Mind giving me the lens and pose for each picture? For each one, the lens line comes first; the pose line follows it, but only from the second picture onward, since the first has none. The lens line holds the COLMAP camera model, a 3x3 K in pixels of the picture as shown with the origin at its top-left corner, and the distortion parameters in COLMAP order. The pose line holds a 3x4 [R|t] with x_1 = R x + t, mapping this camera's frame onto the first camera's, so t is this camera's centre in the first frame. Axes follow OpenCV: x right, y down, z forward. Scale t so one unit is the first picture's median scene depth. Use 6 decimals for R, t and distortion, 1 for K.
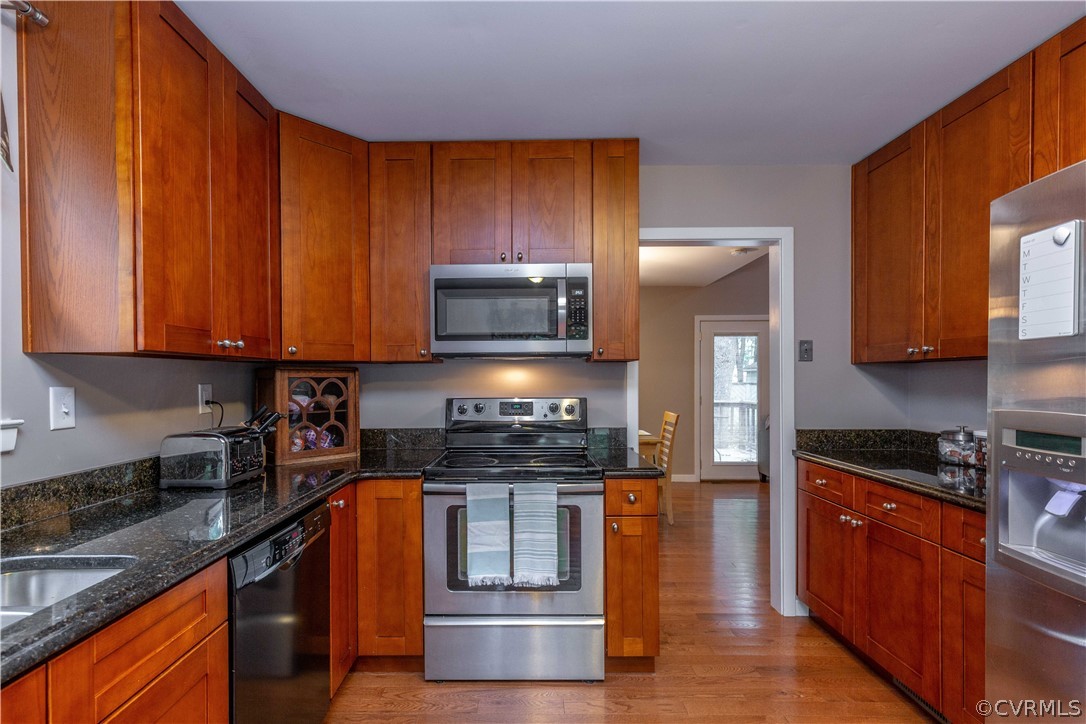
lens RADIAL K [[485.1, 0, 523.7], [0, 485.1, 381.3], [0, 0, 1]] dist [0.009352, -0.002965]
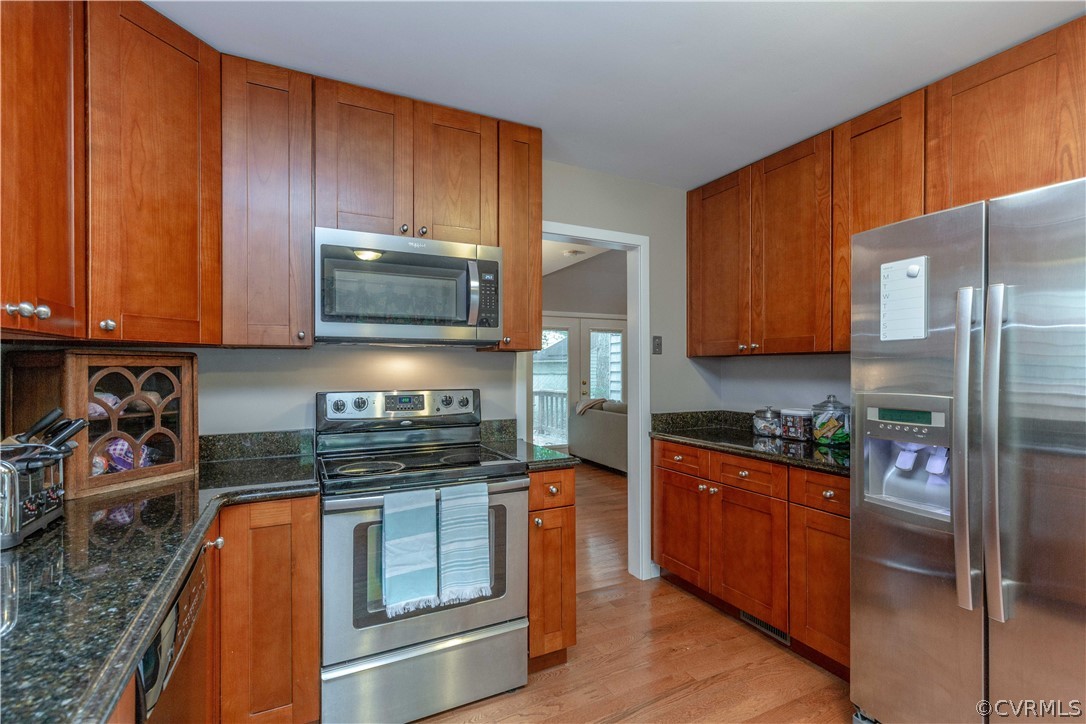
lens RADIAL K [[485.1, 0, 539.4], [0, 485.1, 366.6], [0, 0, 1]] dist [0.009352, -0.002965]
pose [[0.894675, 0.004465, 0.446695, -0.238614], [0.000753, 0.999934, -0.011502, 0.001363], [-0.446717, 0.010627, 0.894612, 0.127124]]
